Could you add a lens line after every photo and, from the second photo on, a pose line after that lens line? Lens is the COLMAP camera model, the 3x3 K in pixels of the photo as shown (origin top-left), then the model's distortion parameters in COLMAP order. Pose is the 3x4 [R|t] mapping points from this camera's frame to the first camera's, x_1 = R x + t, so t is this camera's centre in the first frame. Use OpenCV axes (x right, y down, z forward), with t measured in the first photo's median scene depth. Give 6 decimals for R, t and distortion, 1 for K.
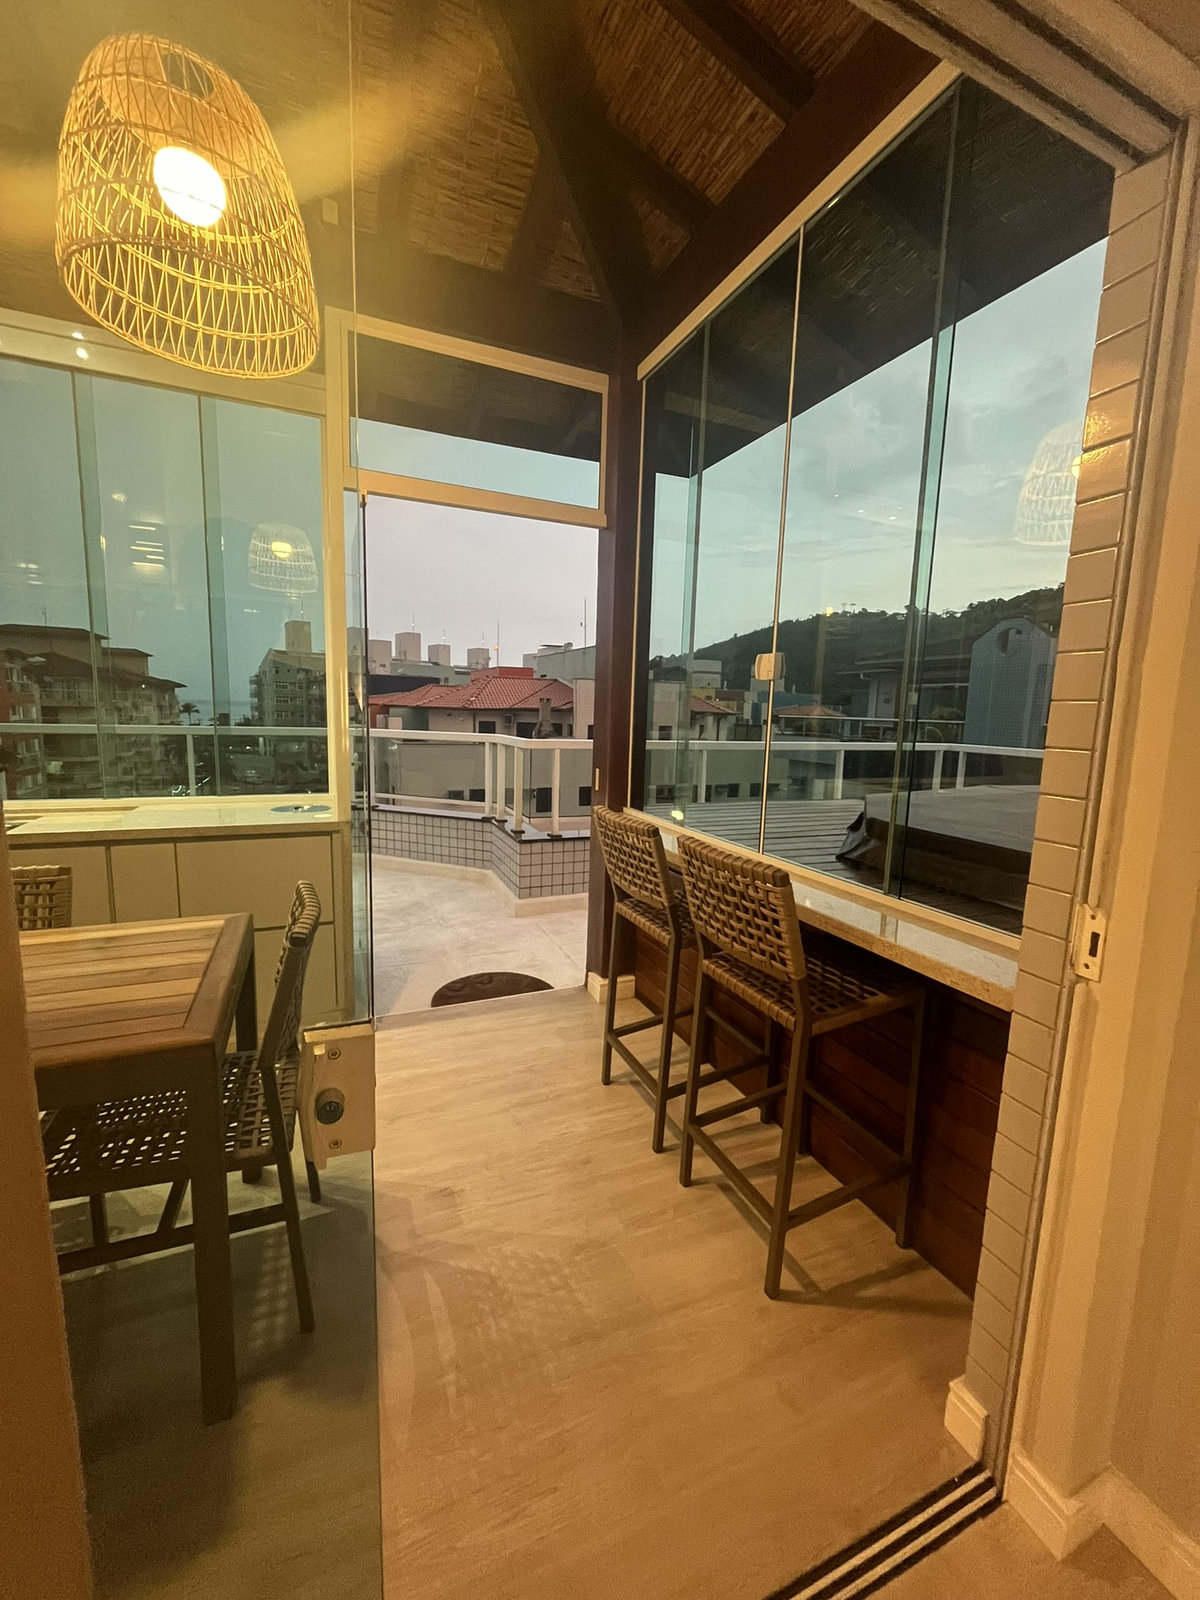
lens RADIAL K [[646.2, 0, 601.5], [0, 646.2, 795.2], [0, 0, 1]] dist [-0.003029, 0.000063]
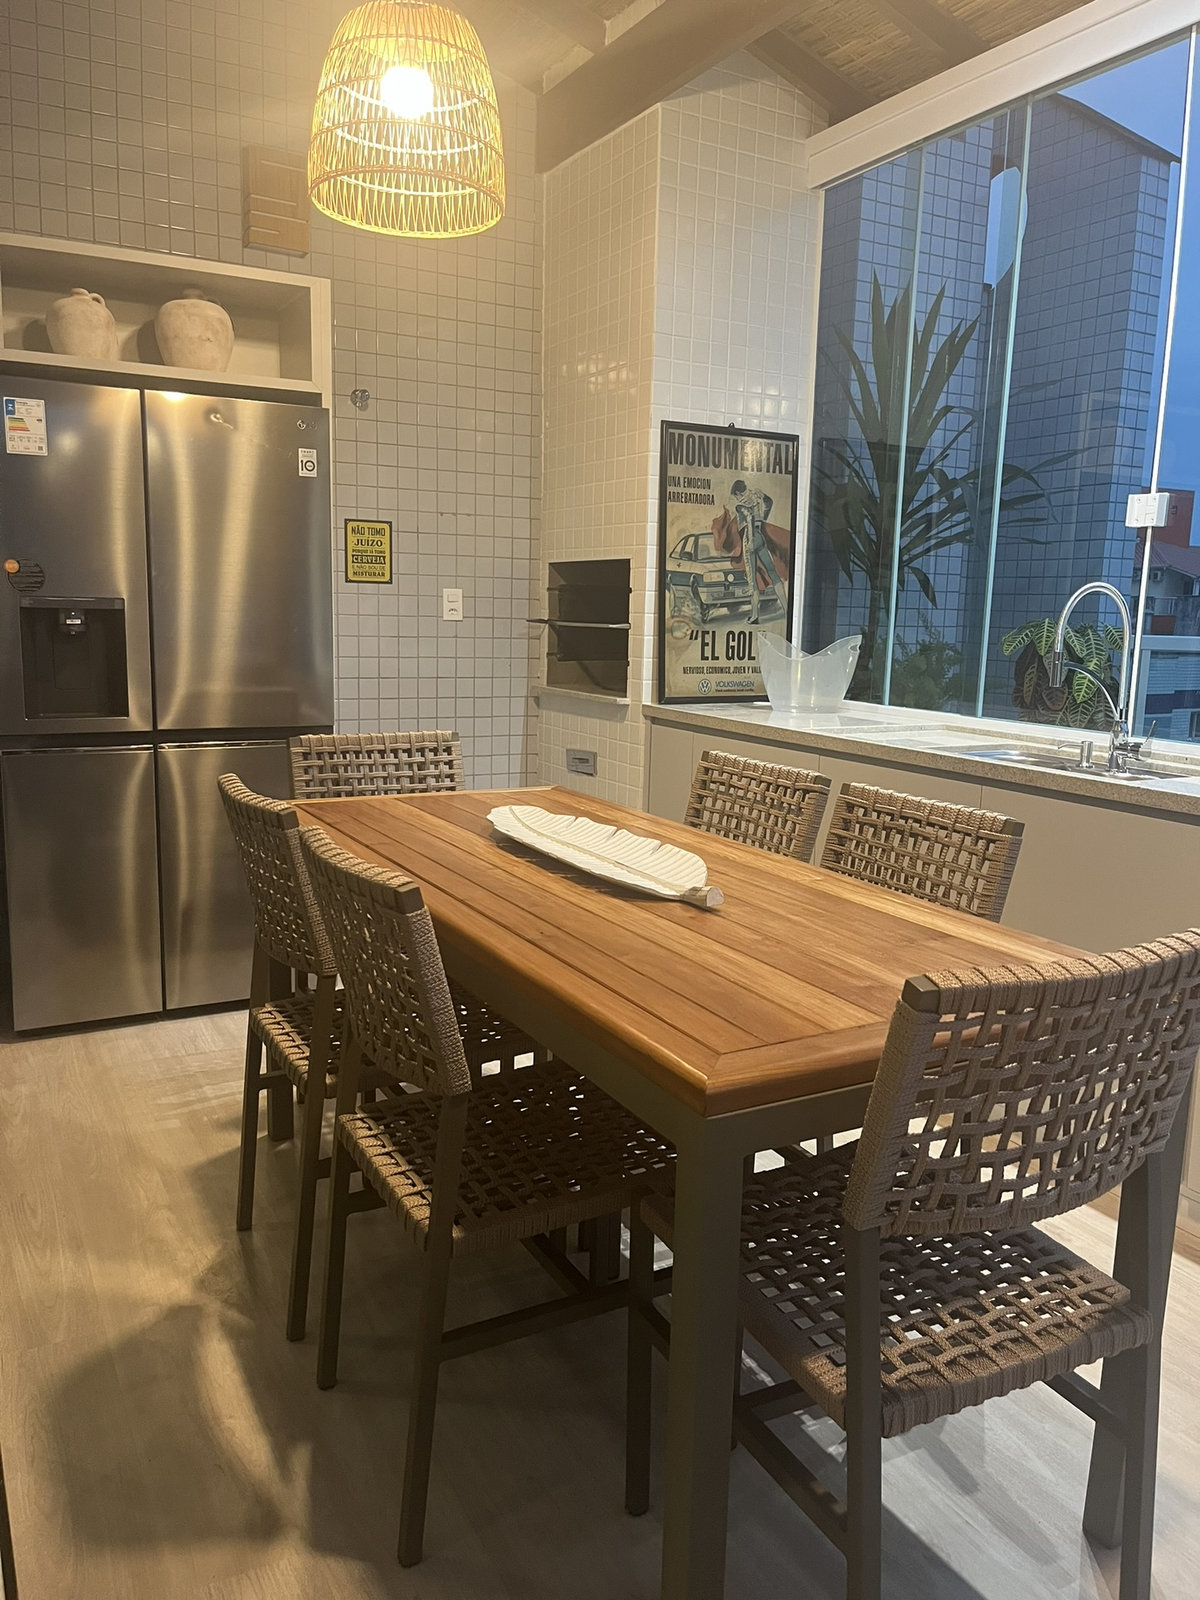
lens RADIAL K [[1216.7, 0, 597.8], [0, 1216.7, 801.2], [0, 0, 1]] dist [0.049878, -0.063583]
pose [[0.088237, 0.133073, -0.987171, 0.217454], [-0.154594, 0.980857, 0.118403, 0.016413], [0.984030, 0.142163, 0.107121, 0.431457]]
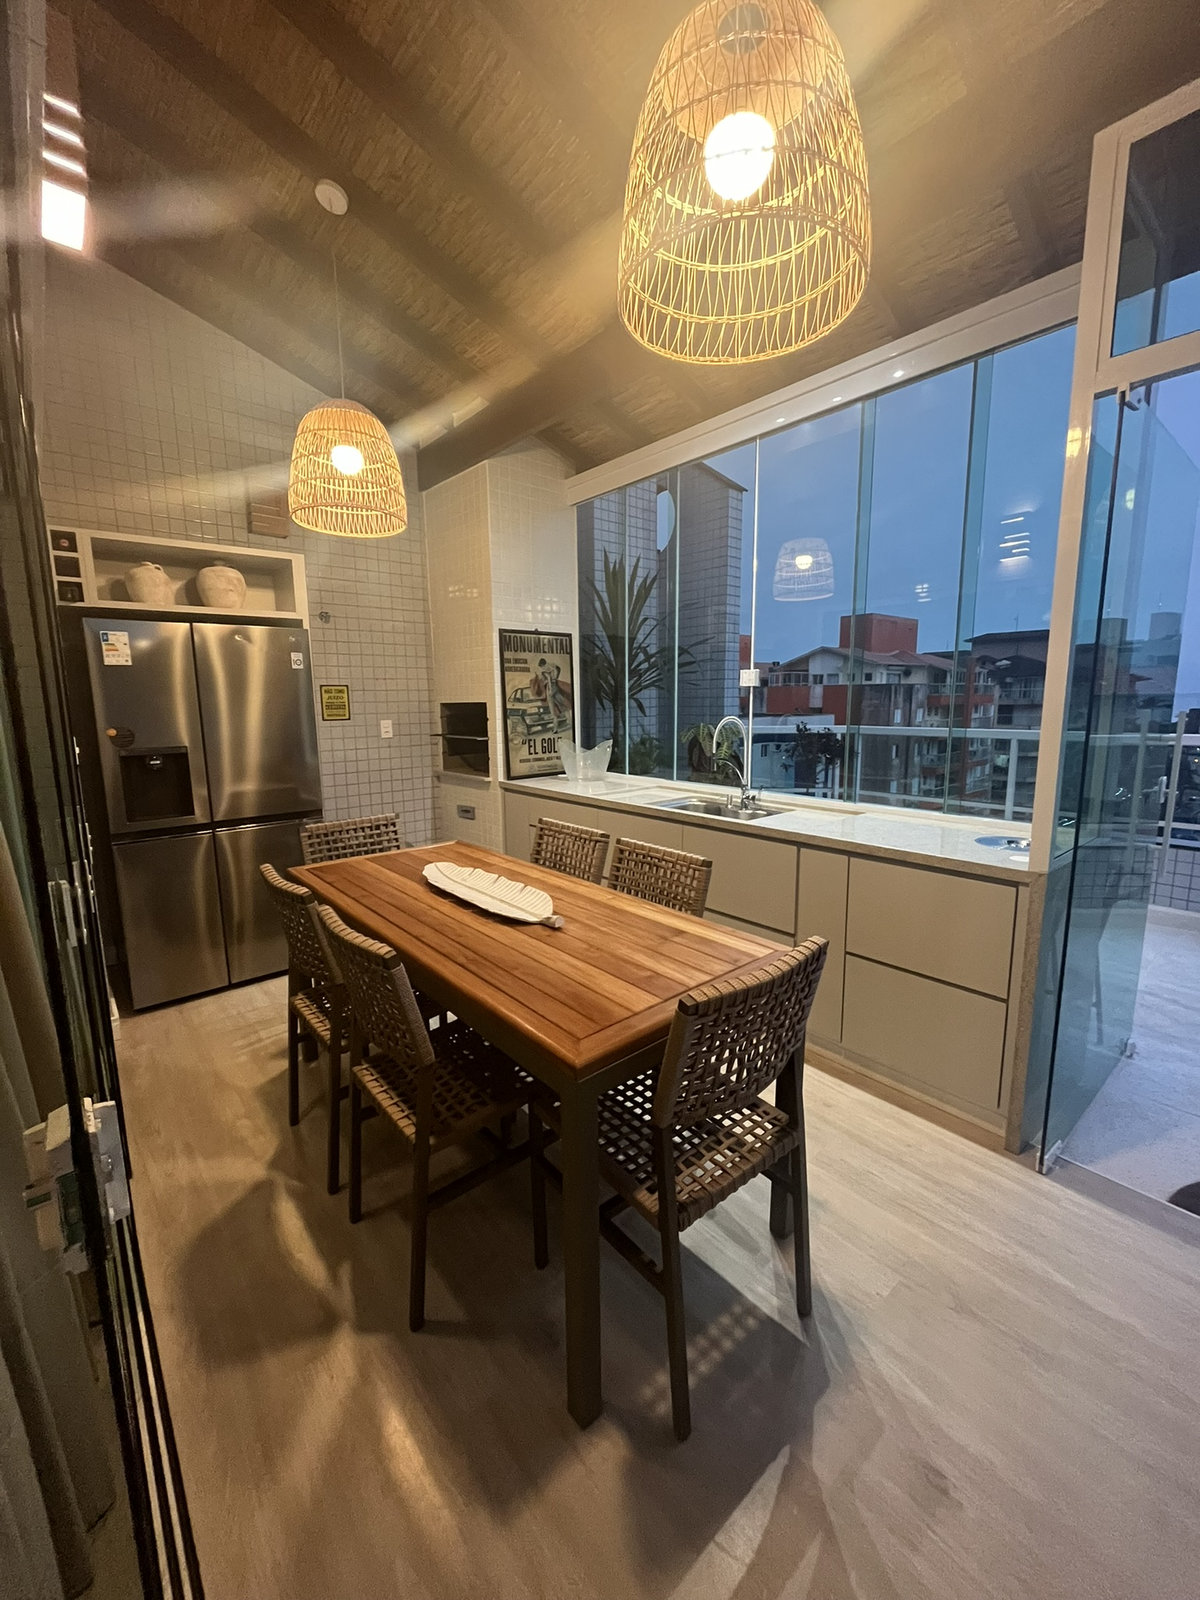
lens RADIAL K [[646.2, 0, 596.9], [0, 646.2, 798.7], [0, 0, 1]] dist [-0.003029, 0.000063]
pose [[0.289402, 0.116952, -0.950036, 0.172876], [-0.106766, 0.990259, 0.089380, -0.069361], [0.951235, 0.075564, 0.299069, 0.396772]]
